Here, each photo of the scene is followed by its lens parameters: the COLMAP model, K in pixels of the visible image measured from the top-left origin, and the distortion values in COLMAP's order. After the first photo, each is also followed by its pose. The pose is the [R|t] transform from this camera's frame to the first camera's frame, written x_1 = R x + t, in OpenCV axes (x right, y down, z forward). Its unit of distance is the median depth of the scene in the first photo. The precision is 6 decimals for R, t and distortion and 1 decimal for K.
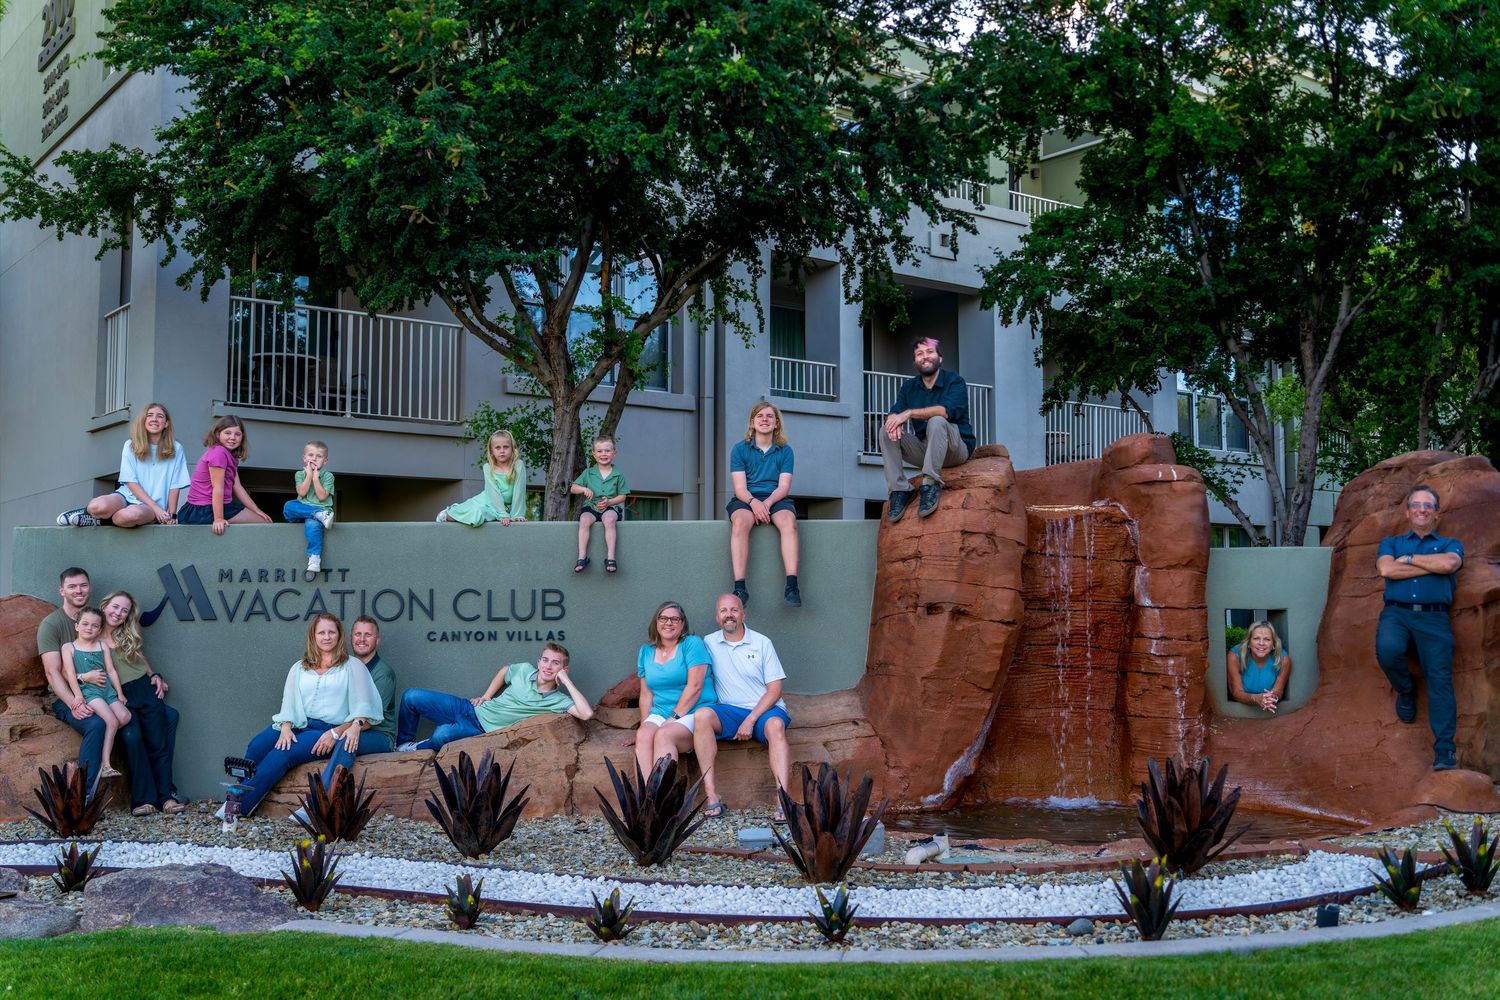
lens RADIAL K [[1530.2, 0, 734.3], [0, 1530.2, 496.6], [0, 0, 1]] dist [-0.000354, 0.000000]
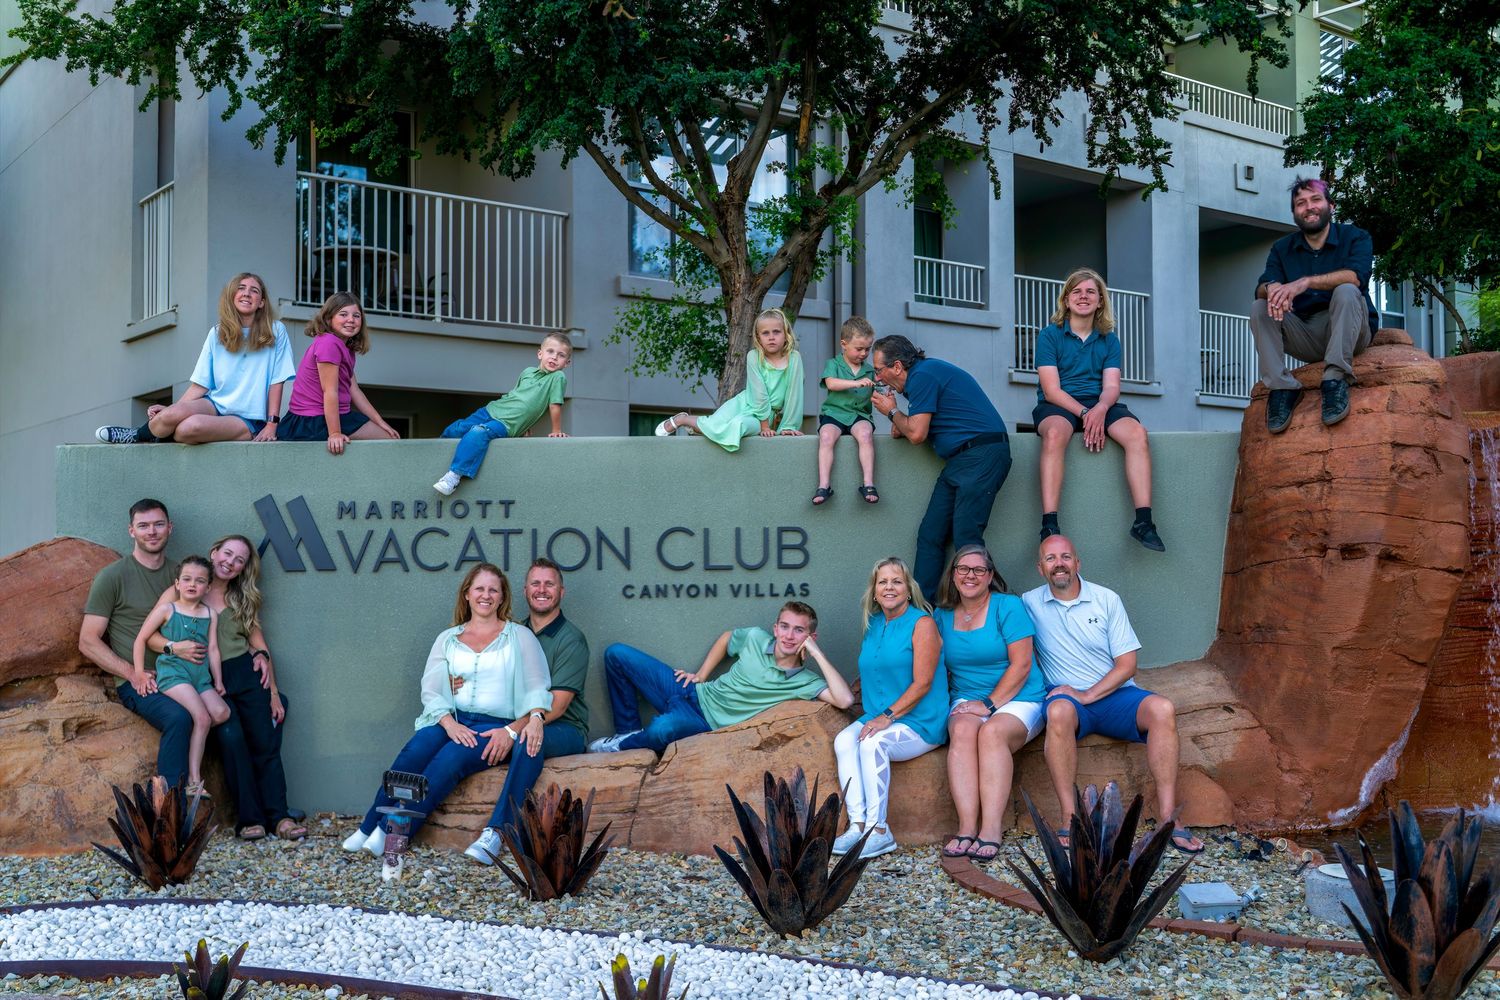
lens RADIAL K [[1530.2, 0, 744.7], [0, 1530.2, 510.1], [0, 0, 1]] dist [-0.000354, 0.000000]
pose [[0.999977, -0.003522, 0.005830, -0.145934], [0.003238, 0.998842, 0.048012, 0.016913], [-0.005993, -0.047992, 0.998830, 0.265156]]
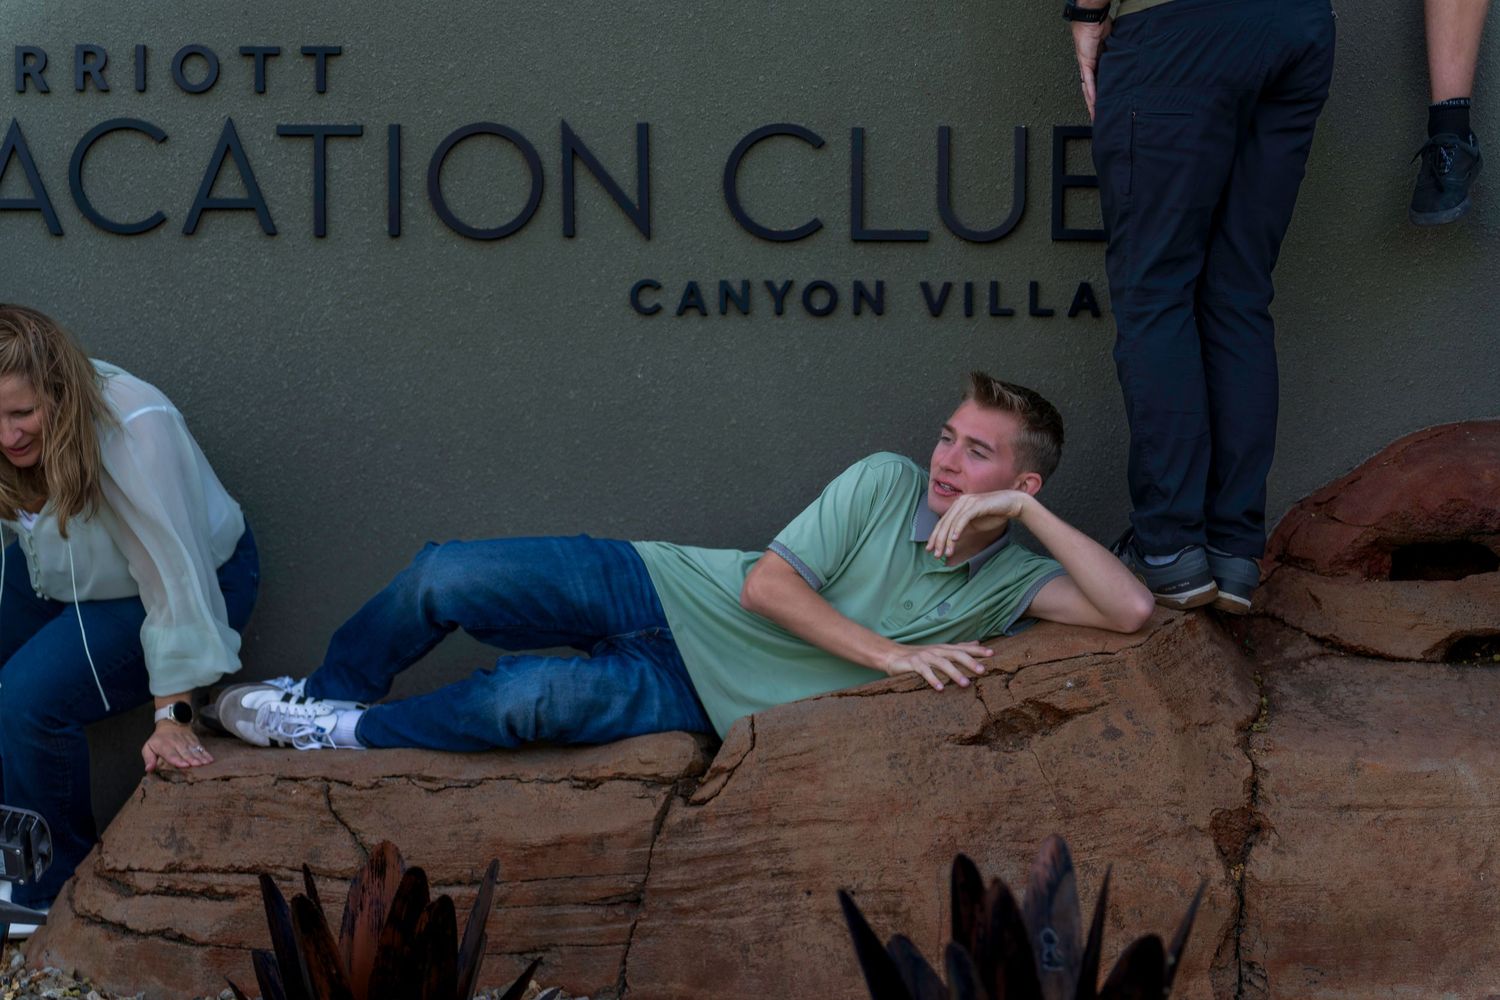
lens RADIAL K [[3532.5, 0, 753.5], [0, 3532.5, 492.9], [0, 0, 1]] dist [0.033972, 0.000000]
pose [[0.996654, 0.014300, -0.080474, -0.127556], [-0.000507, 0.985639, 0.168863, 0.019188], [0.081733, -0.168257, 0.982349, 0.376963]]
